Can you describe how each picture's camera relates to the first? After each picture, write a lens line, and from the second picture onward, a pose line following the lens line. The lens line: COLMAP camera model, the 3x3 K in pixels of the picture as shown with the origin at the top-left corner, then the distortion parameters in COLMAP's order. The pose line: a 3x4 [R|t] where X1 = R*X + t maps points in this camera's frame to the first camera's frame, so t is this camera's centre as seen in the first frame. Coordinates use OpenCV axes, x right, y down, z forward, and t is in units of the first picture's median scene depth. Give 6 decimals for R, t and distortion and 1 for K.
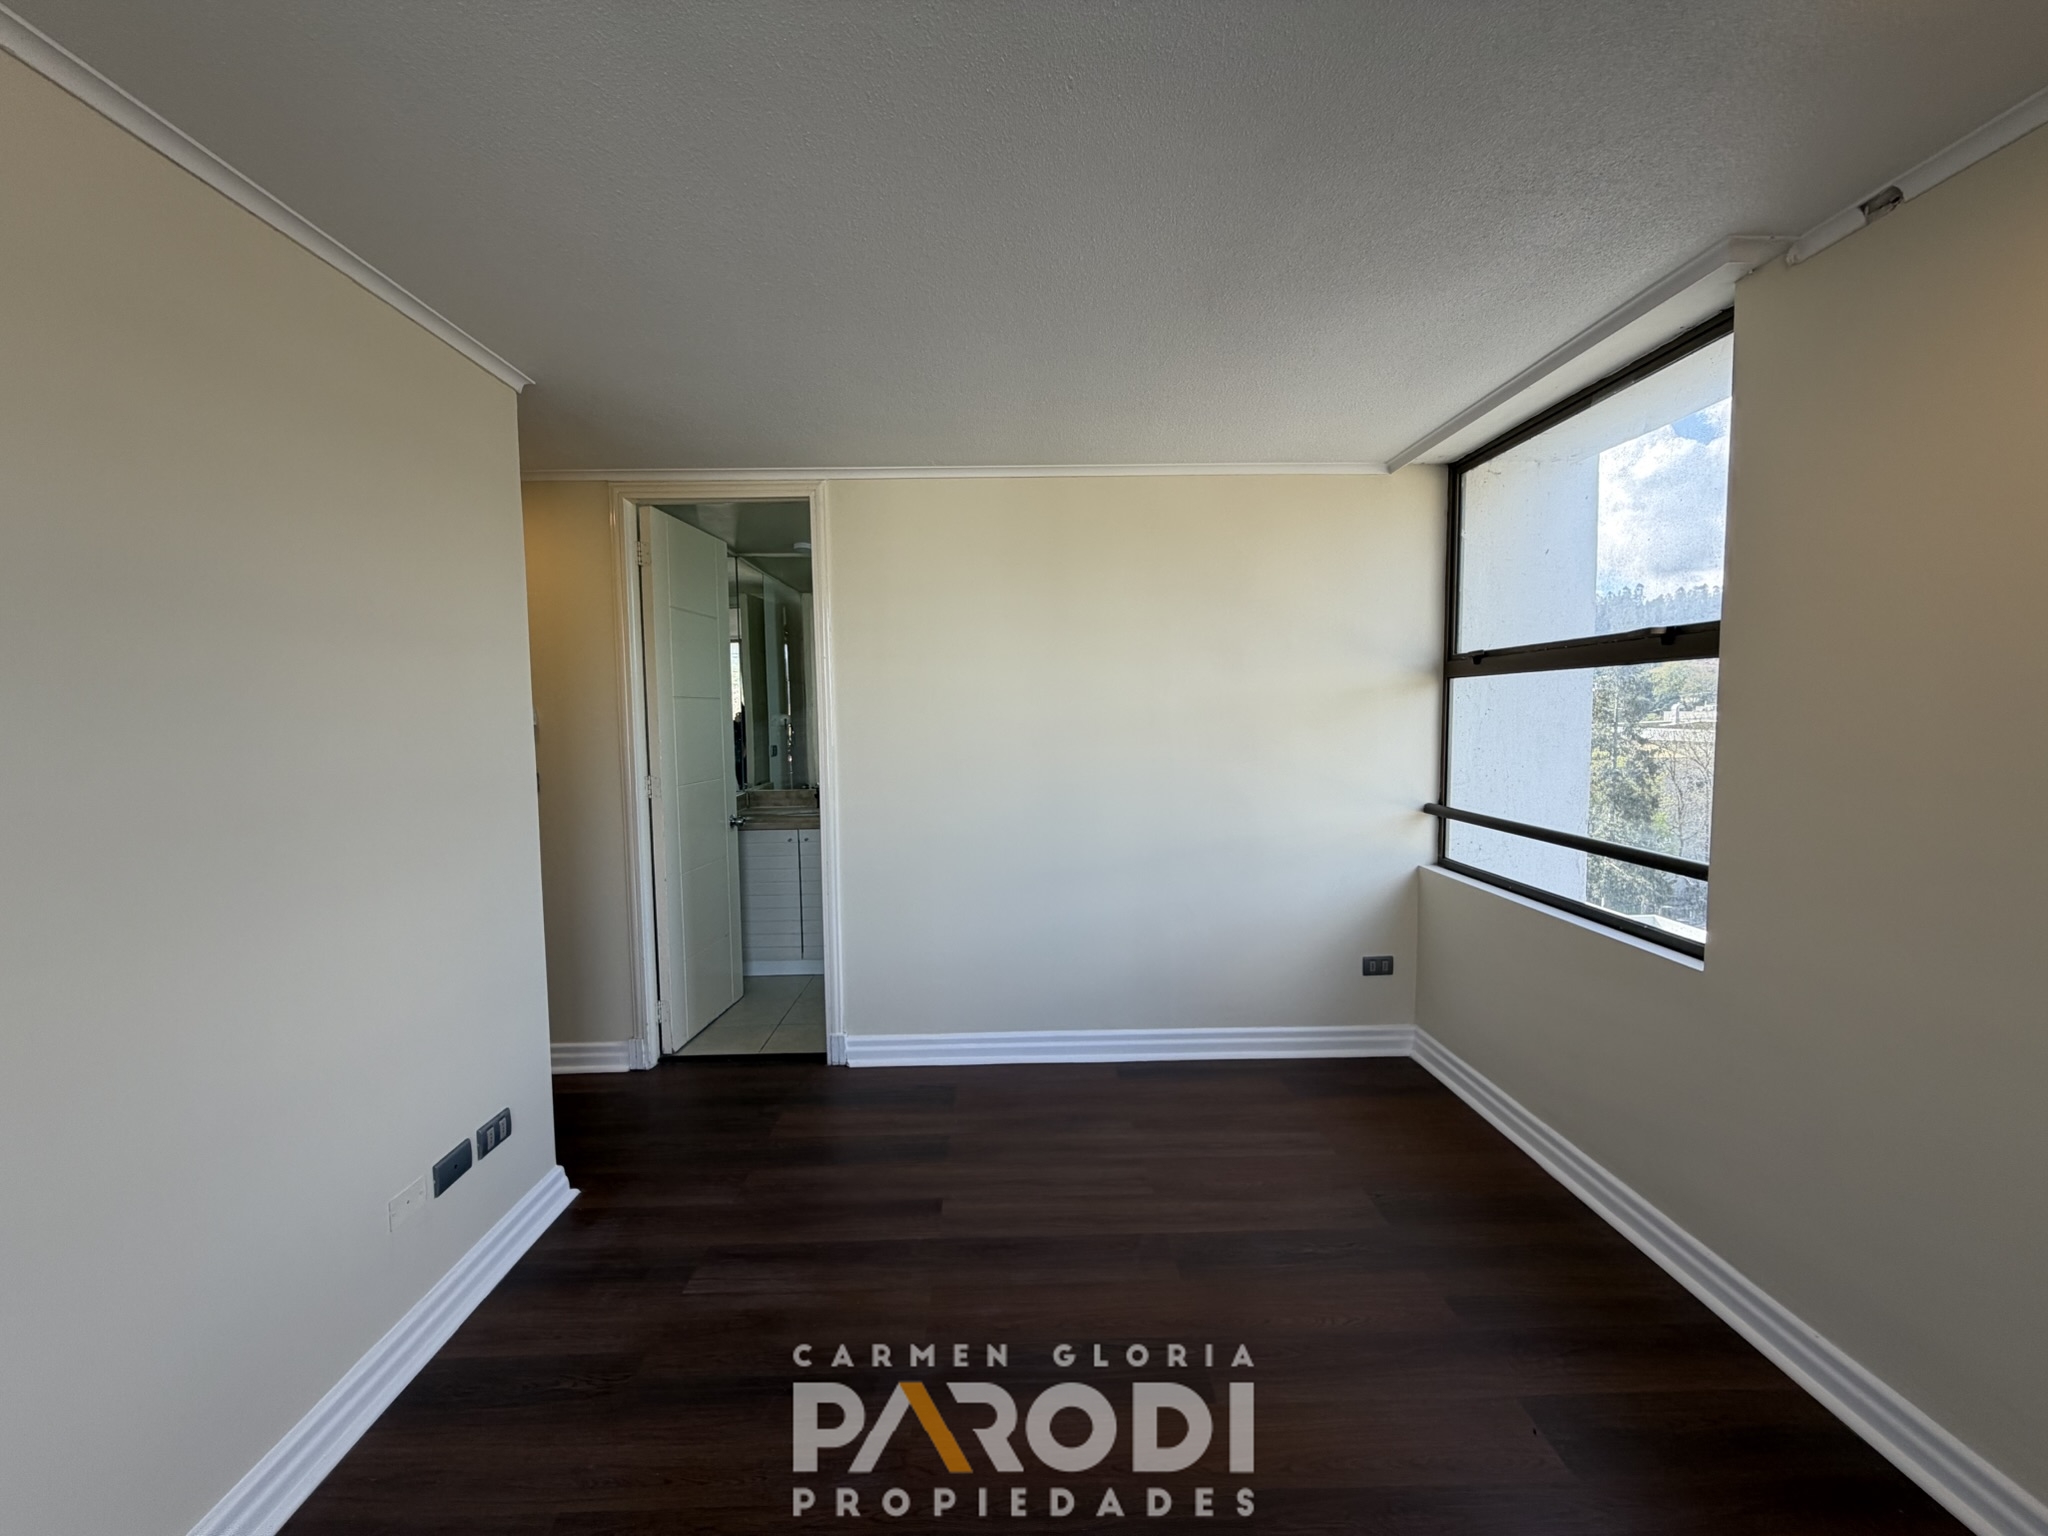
lens RADIAL K [[816.3, 0, 1024.6], [0, 816.3, 769.3], [0, 0, 1]] dist [-0.000678, 0.000152]
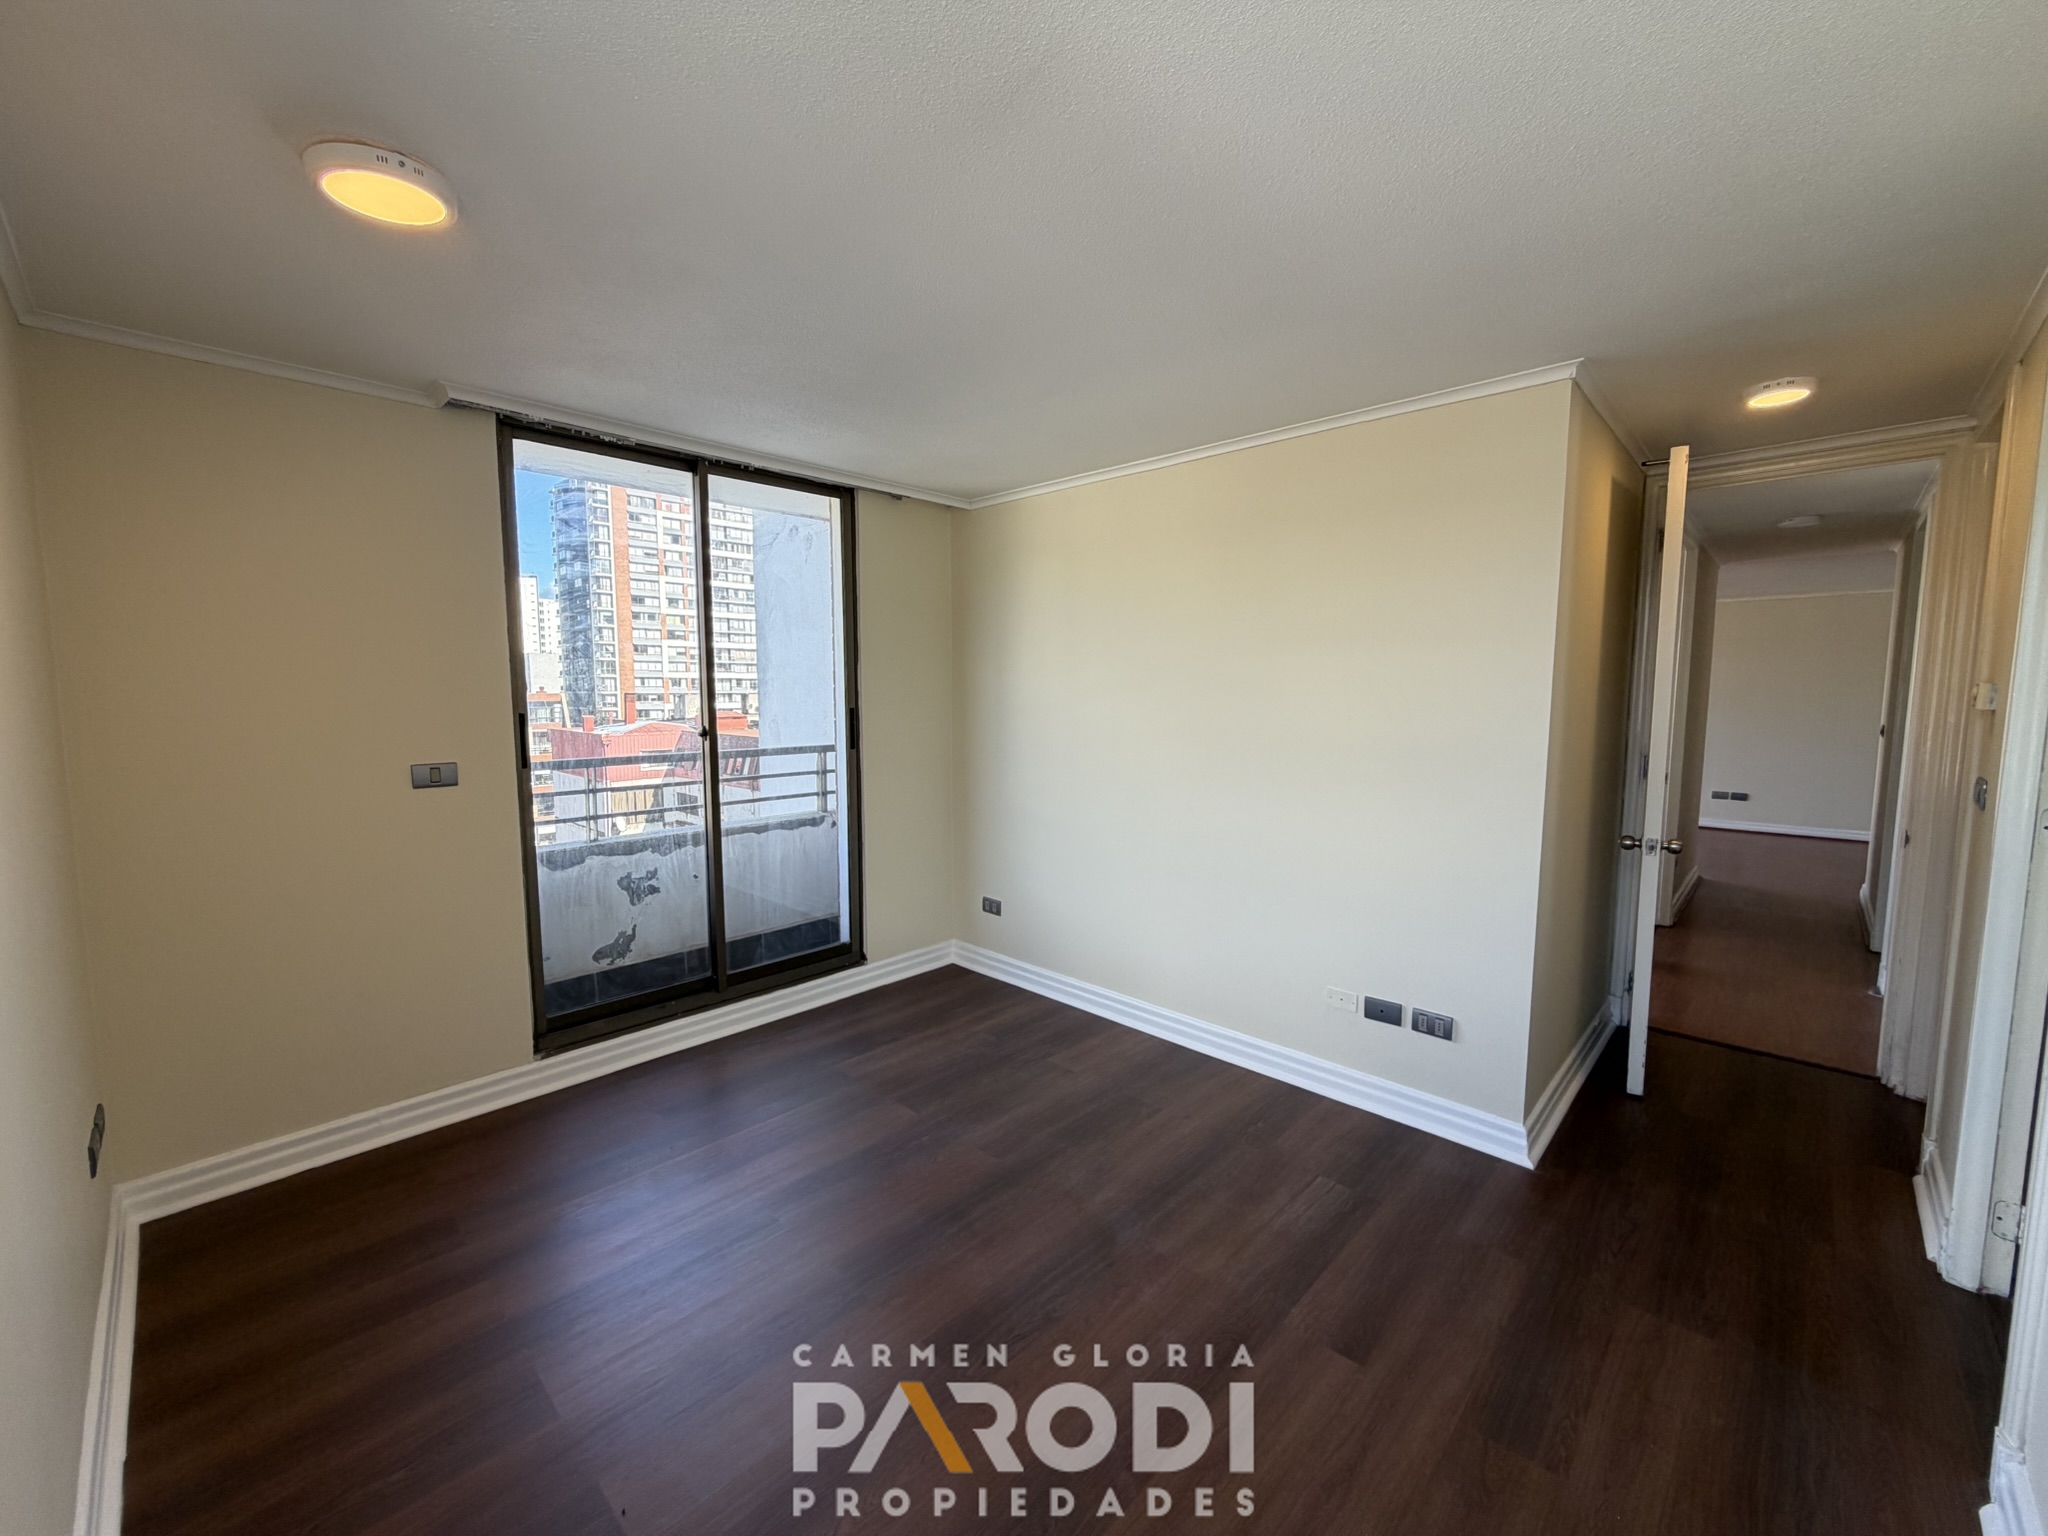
lens RADIAL K [[816.3, 0, 1039.2], [0, 816.3, 773.5], [0, 0, 1]] dist [-0.000678, 0.000152]
pose [[-0.699136, 0.078344, -0.710684, 0.650281], [-0.045157, 0.987156, 0.153245, -0.106226], [0.713561, 0.139232, -0.686618, 1.379086]]
